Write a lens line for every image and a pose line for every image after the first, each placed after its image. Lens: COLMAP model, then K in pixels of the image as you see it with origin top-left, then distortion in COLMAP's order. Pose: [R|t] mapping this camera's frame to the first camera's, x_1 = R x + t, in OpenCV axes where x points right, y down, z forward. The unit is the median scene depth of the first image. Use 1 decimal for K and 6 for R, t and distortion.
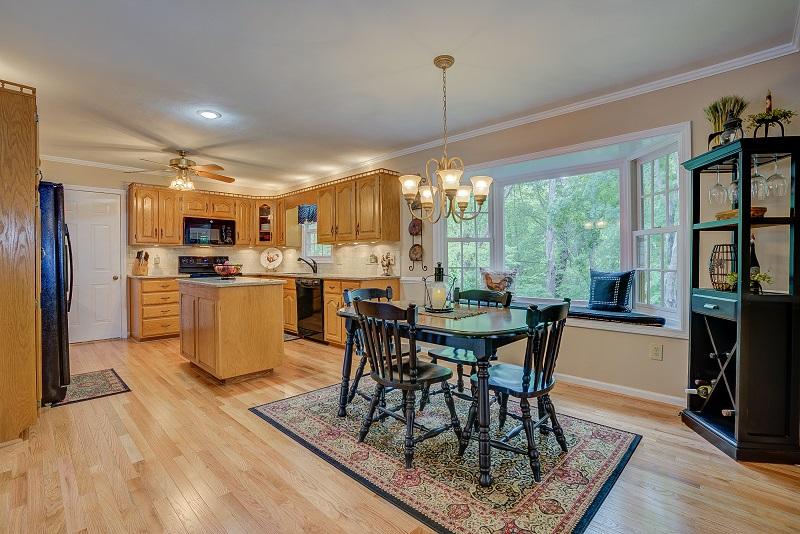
lens RADIAL K [[373.1, 0, 398.9], [0, 373.1, 261.5], [0, 0, 1]] dist [-0.069350, 0.023936]
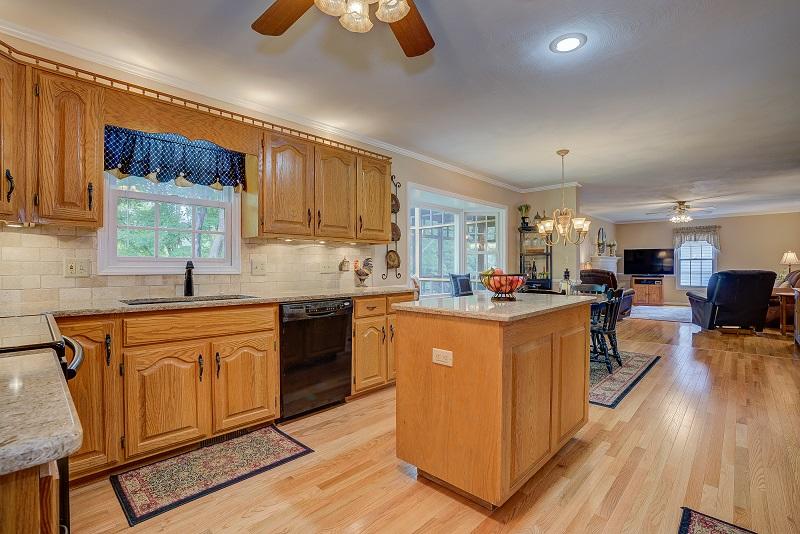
lens RADIAL K [[374.6, 0, 401.4], [0, 374.6, 269.7], [0, 0, 1]] dist [-0.061454, 0.025099]
pose [[-0.015336, -0.004732, 0.999871, -0.765115], [0.004524, 0.999978, 0.004802, -0.001793], [-0.999872, 0.004597, -0.015314, 0.855340]]
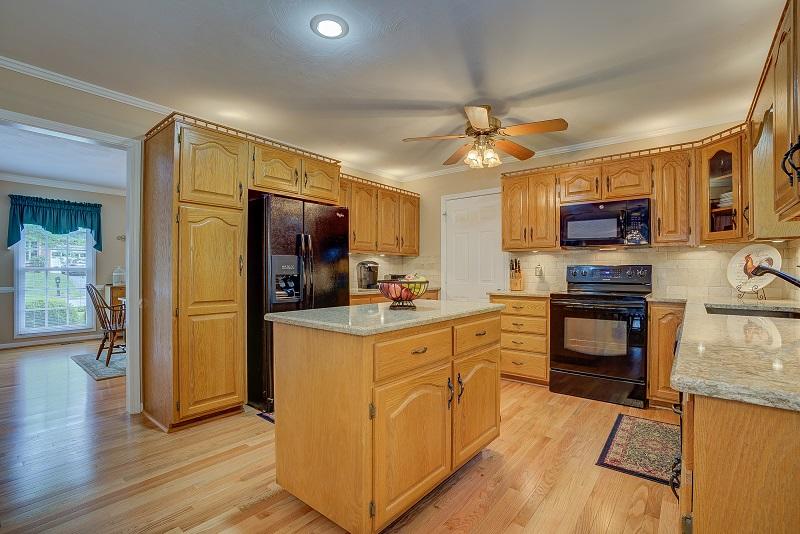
lens RADIAL K [[365.6, 0, 395.0], [0, 365.6, 267.6], [0, 0, 1]] dist [-0.074084, 0.020753]
pose [[0.075715, -0.004954, -0.997117, 0.043750], [-0.006362, 0.999965, -0.005451, -0.005530], [0.997109, 0.006756, 0.075681, 0.694852]]
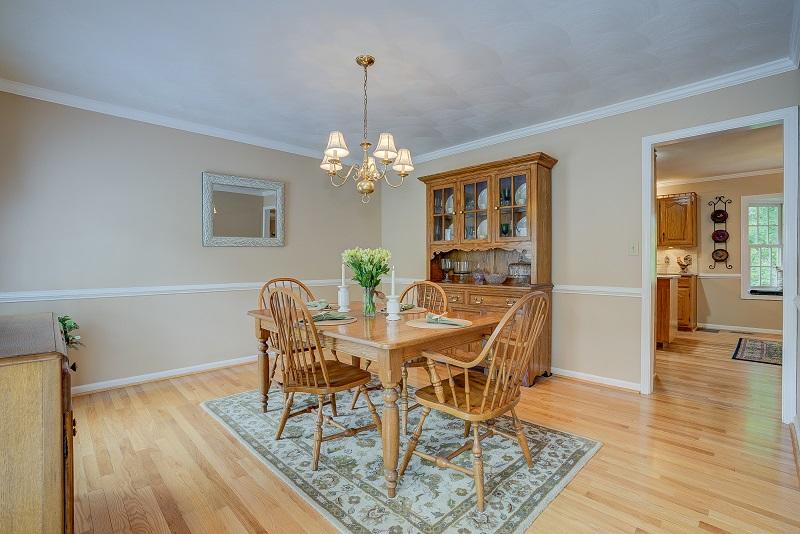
lens RADIAL K [[365.6, 0, 395.0], [0, 365.6, 267.6], [0, 0, 1]] dist [-0.074084, 0.020753]
pose [[0.999473, 0.004431, -0.032169, -0.928956], [-0.004388, 0.999989, 0.001425, 0.020107], [0.032175, -0.001283, 0.999481, -0.244916]]
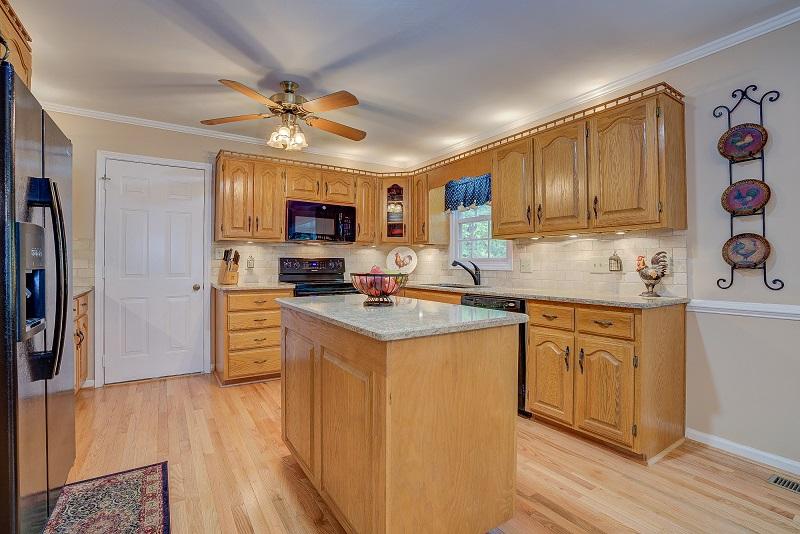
lens RADIAL K [[373.1, 0, 398.9], [0, 373.1, 261.5], [0, 0, 1]] dist [-0.069350, 0.023936]
pose [[0.974811, 0.006476, -0.222937, -0.244169], [-0.009321, 0.999888, -0.011710, -0.000975], [0.222836, 0.013493, 0.974762, 0.394145]]
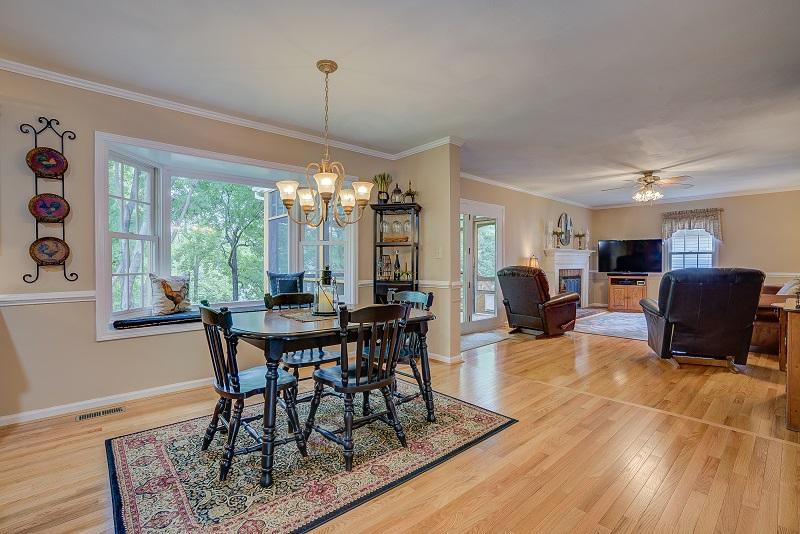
lens RADIAL K [[370.3, 0, 400.0], [0, 370.3, 267.0], [0, 0, 1]] dist [-0.059588, 0.021972]
pose [[0.072189, -0.010700, 0.997334, -0.412440], [0.003385, 0.999939, 0.010483, -0.002507], [-0.997385, 0.002619, 0.072221, 0.348123]]
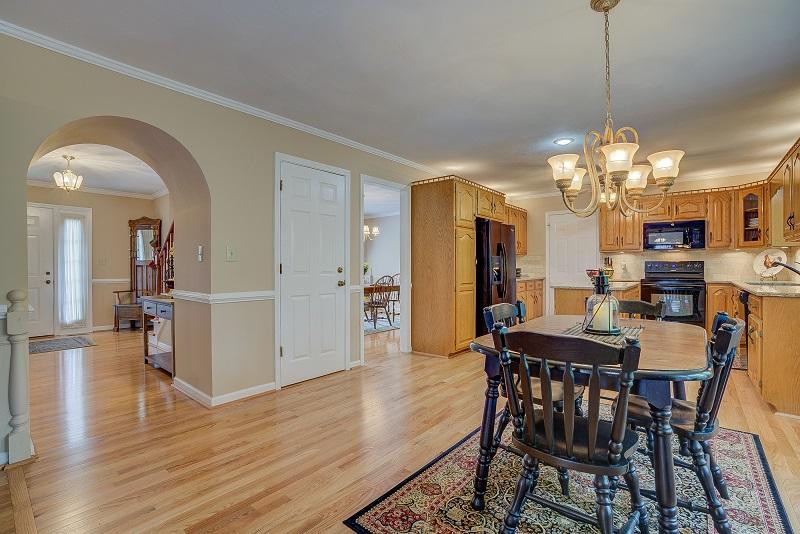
lens RADIAL K [[365.6, 0, 395.0], [0, 365.6, 267.6], [0, 0, 1]] dist [-0.074084, 0.020753]
pose [[0.068037, 0.006241, -0.997663, 0.385945], [-0.001075, 0.999980, 0.006183, -0.002816], [0.997682, 0.000652, 0.068042, 0.247513]]
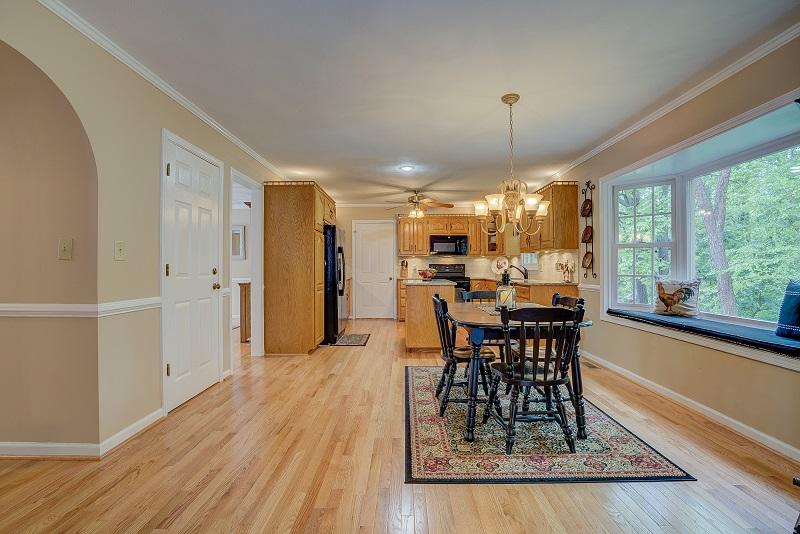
lens RADIAL K [[365.6, 0, 395.0], [0, 365.6, 267.6], [0, 0, 1]] dist [-0.074084, 0.020753]
pose [[0.681345, 0.002917, -0.731956, 0.341318], [-0.003955, 0.999992, 0.000304, -0.001517], [0.731951, 0.002688, 0.681352, -0.024747]]
